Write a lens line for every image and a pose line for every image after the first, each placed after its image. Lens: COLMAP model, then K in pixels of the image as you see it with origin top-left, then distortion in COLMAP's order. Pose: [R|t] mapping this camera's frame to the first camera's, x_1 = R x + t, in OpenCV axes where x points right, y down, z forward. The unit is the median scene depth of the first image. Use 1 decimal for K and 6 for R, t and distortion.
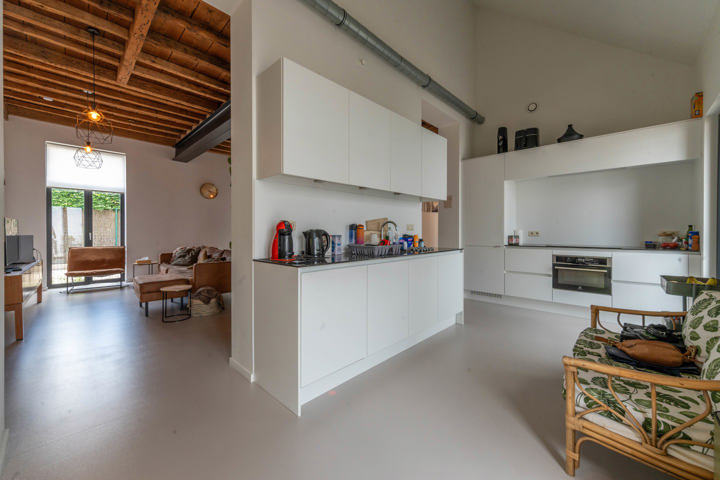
lens RADIAL K [[280.8, 0, 340.3], [0, 280.8, 235.7], [0, 0, 1]] dist [0.000335, -0.000072]
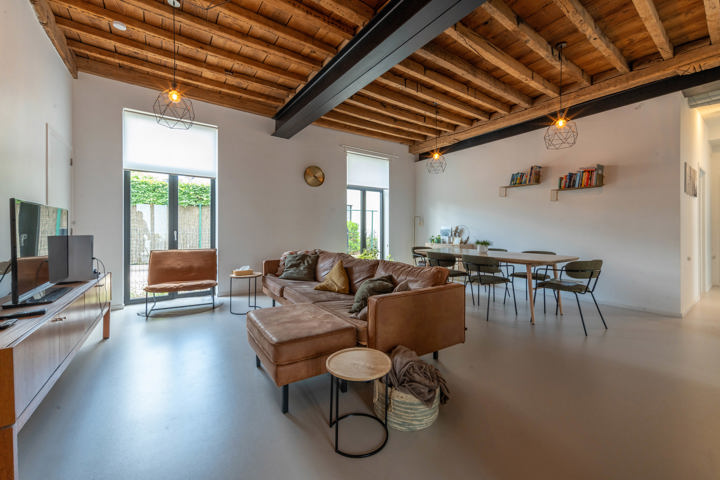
lens RADIAL K [[287.9, 0, 359.6], [0, 287.9, 231.1], [0, 0, 1]] dist [0.000959, 0.000102]
pose [[0.988048, 0.000264, -0.154143, -0.287805], [-0.001613, 0.999961, -0.008627, -0.004706], [0.154135, 0.008773, 0.988011, 0.318121]]
